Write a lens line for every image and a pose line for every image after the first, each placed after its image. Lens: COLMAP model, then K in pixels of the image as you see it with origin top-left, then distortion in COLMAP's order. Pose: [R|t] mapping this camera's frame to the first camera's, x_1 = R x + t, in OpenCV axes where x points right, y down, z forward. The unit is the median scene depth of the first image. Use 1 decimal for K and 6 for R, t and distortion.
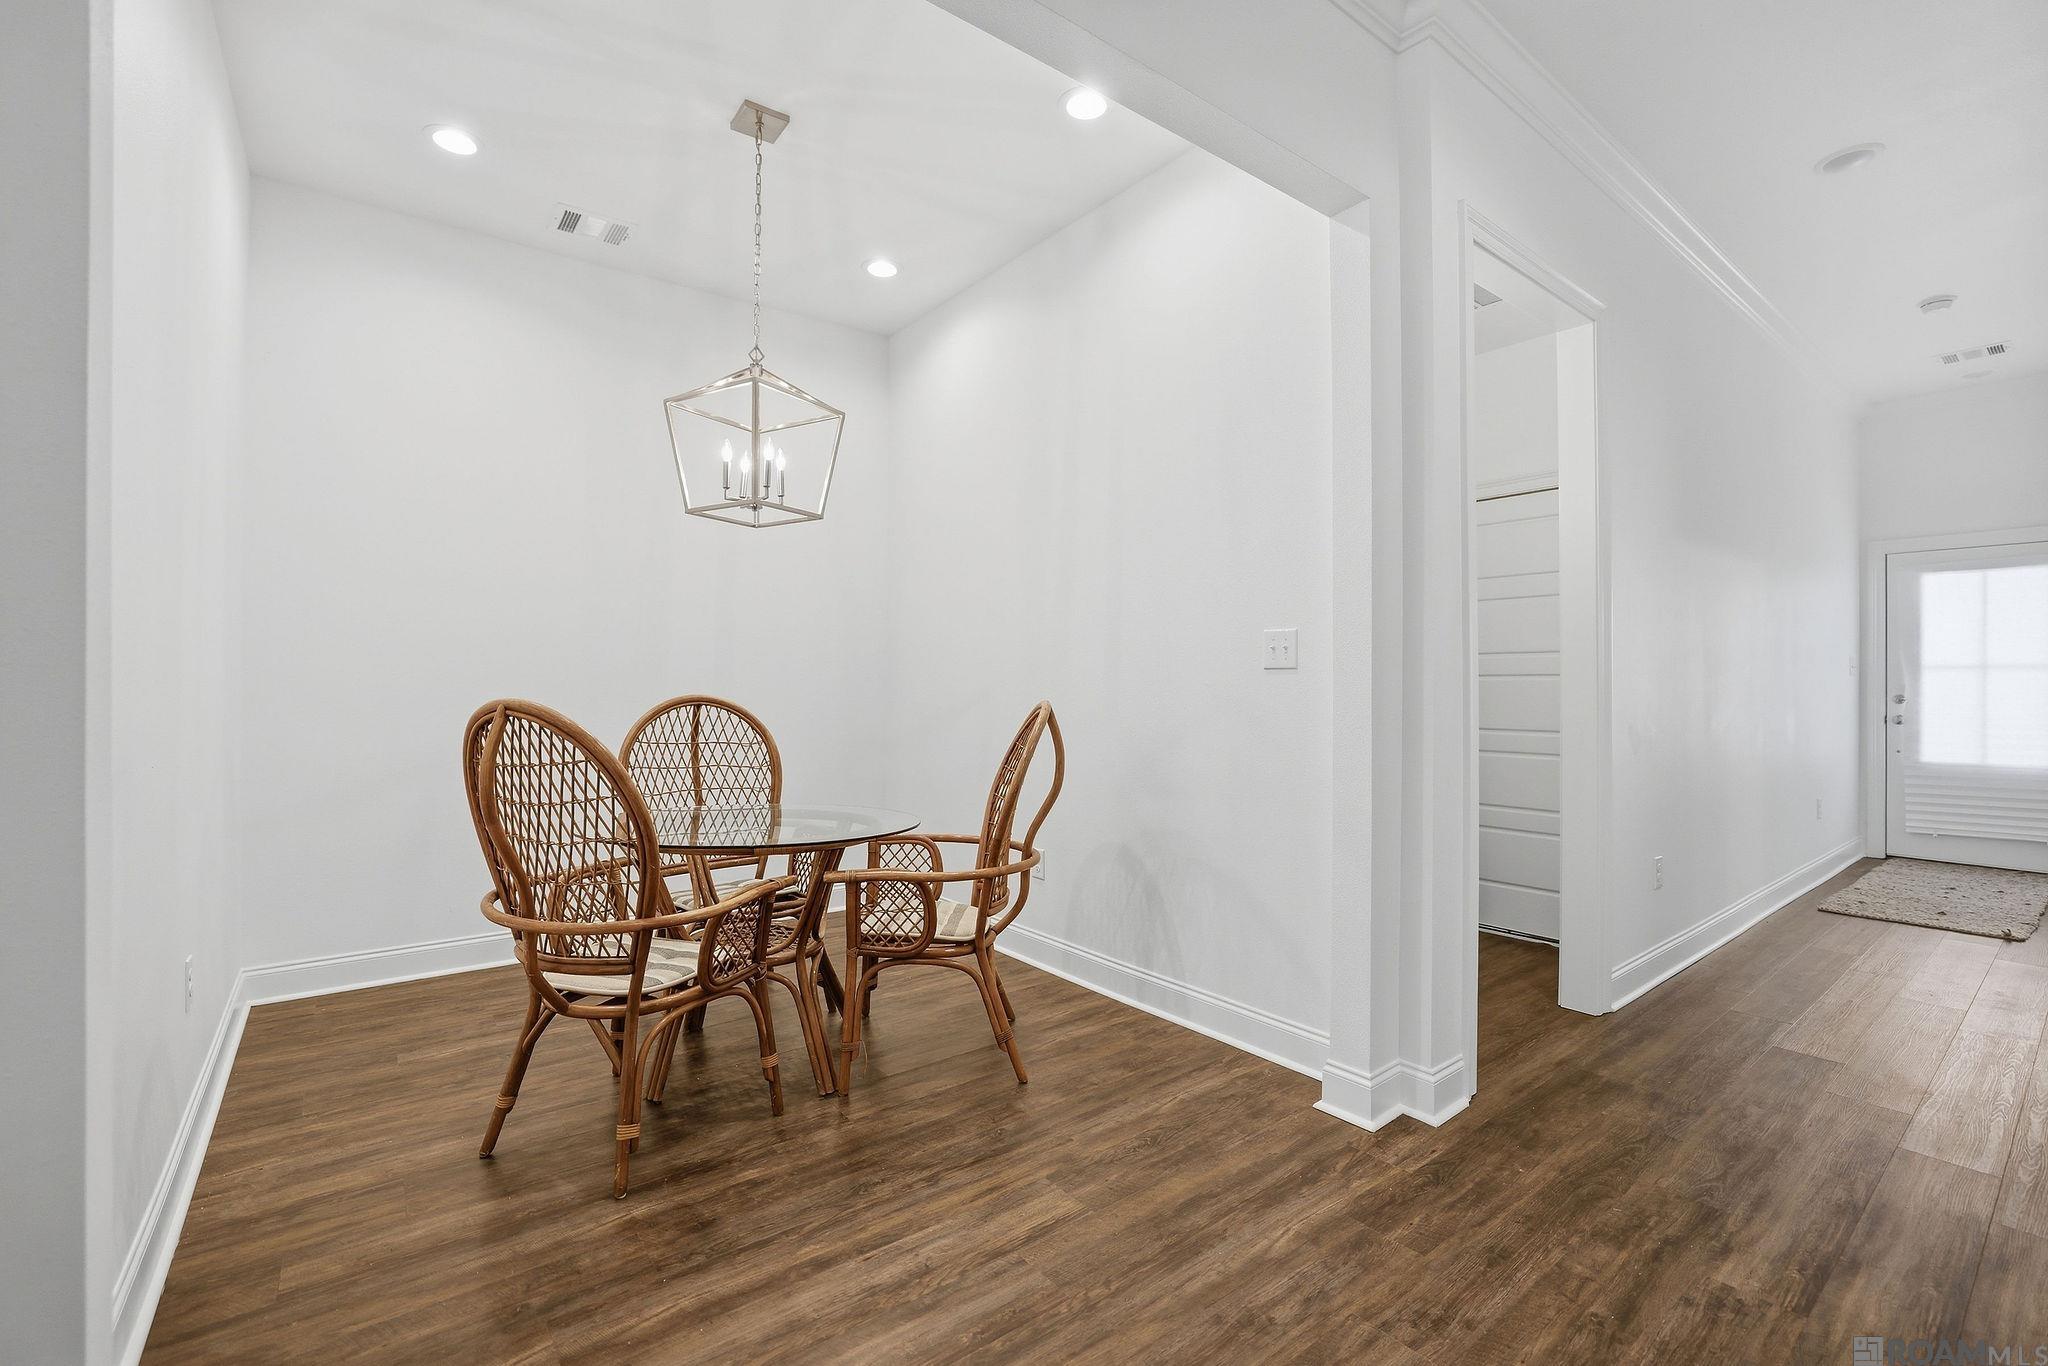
lens RADIAL K [[879.3, 0, 1024.0], [0, 879.3, 683.0], [0, 0, 1]] dist [-0.023991, 0.008692]
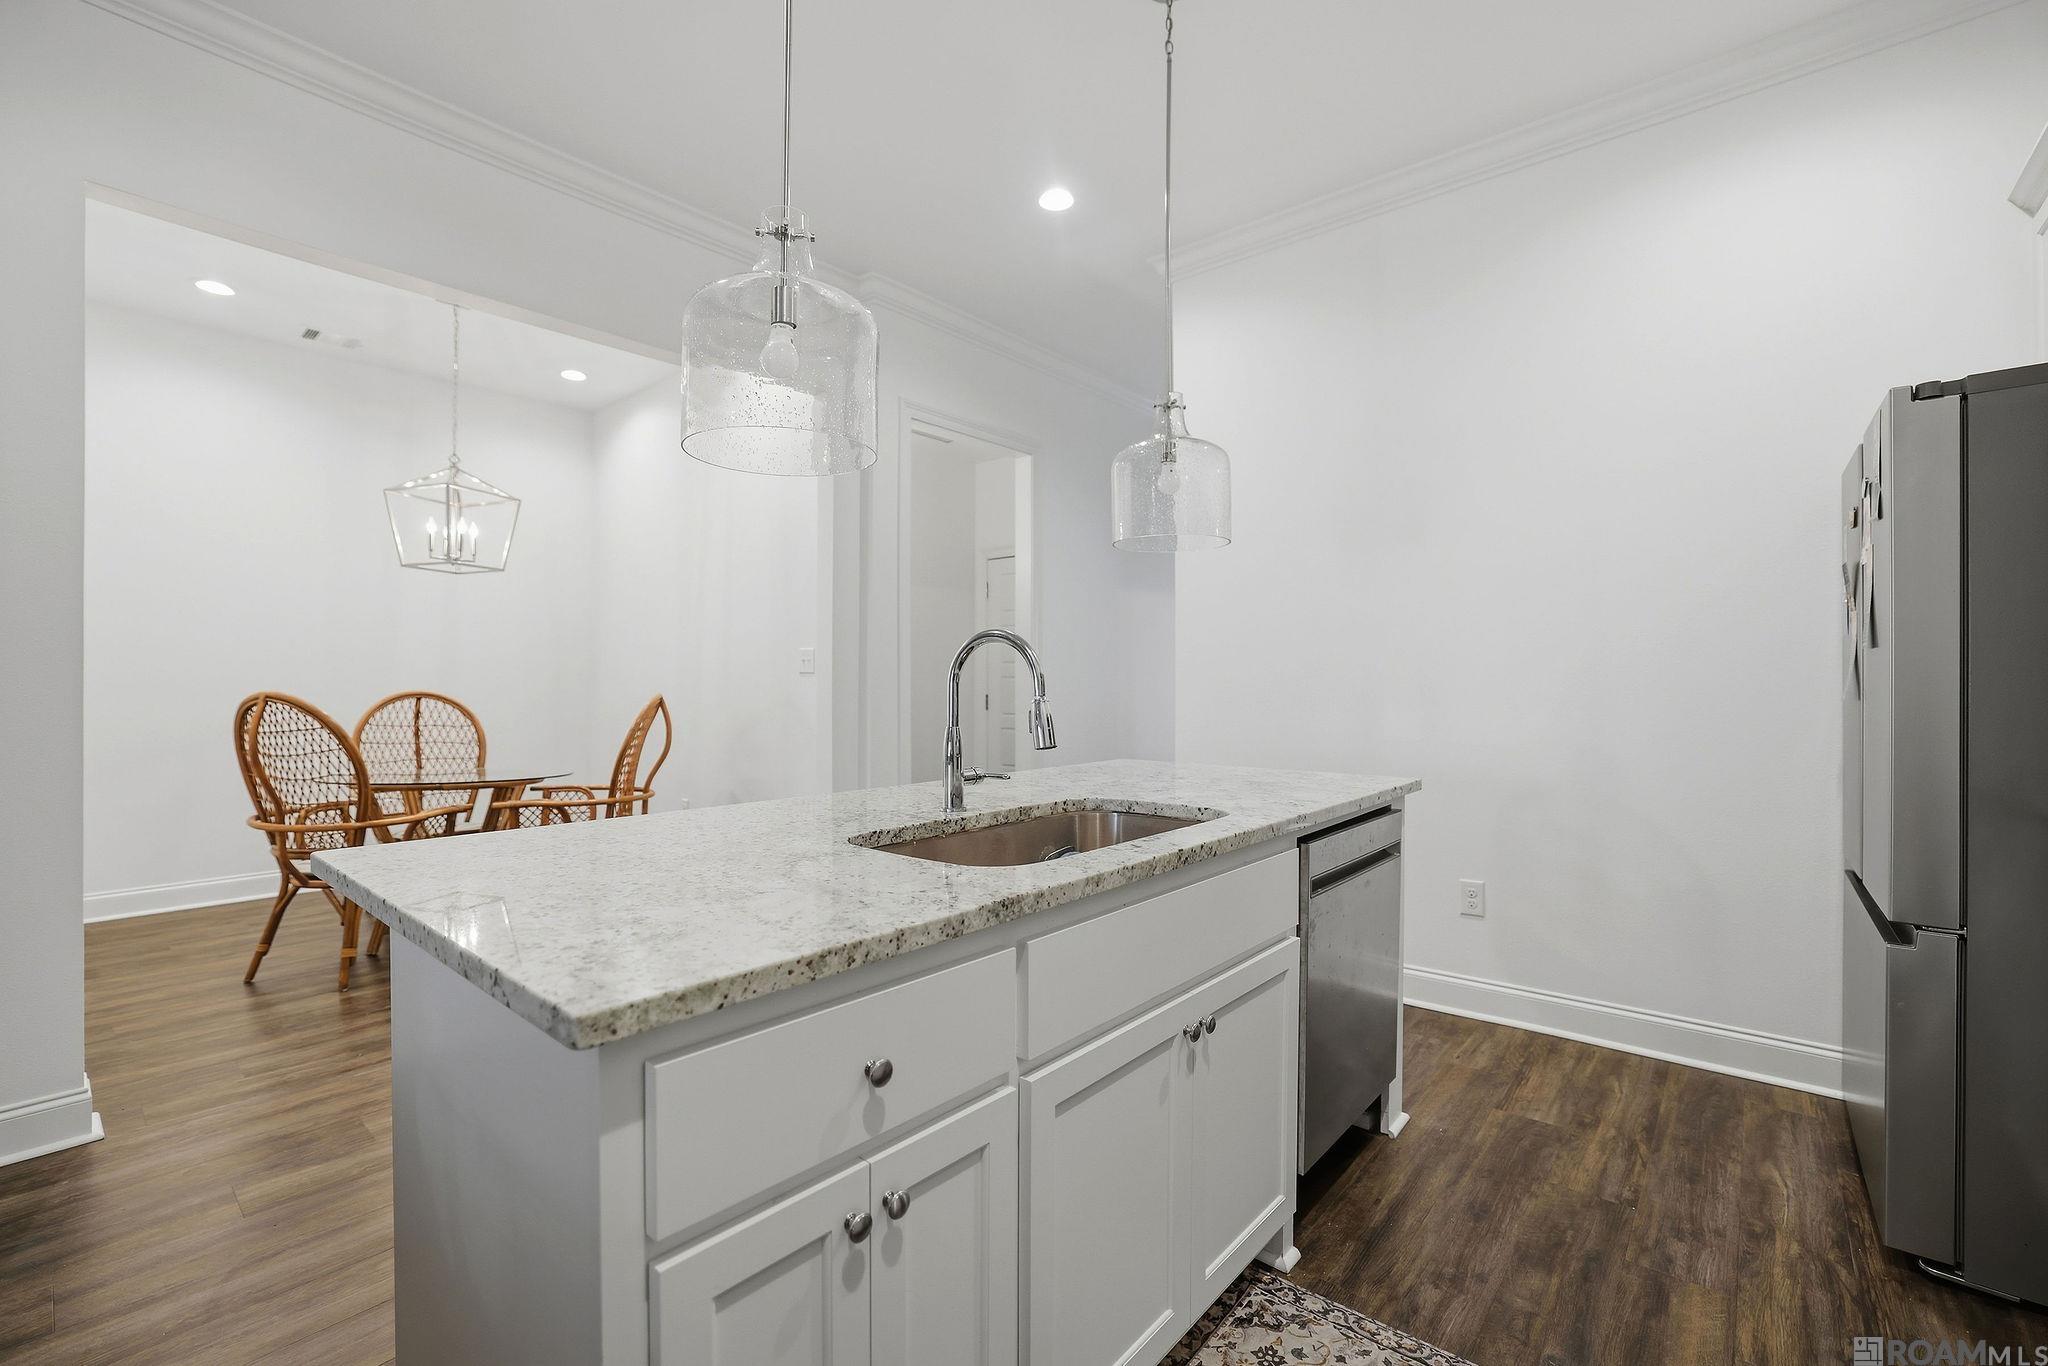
lens RADIAL K [[879.3, 0, 1024.0], [0, 879.3, 683.0], [0, 0, 1]] dist [-0.023991, 0.008692]
pose [[0.979298, 0.001150, 0.202422, 0.342085], [-0.001555, 0.999997, 0.001841, -0.002009], [-0.202420, -0.002118, 0.979297, -0.641996]]
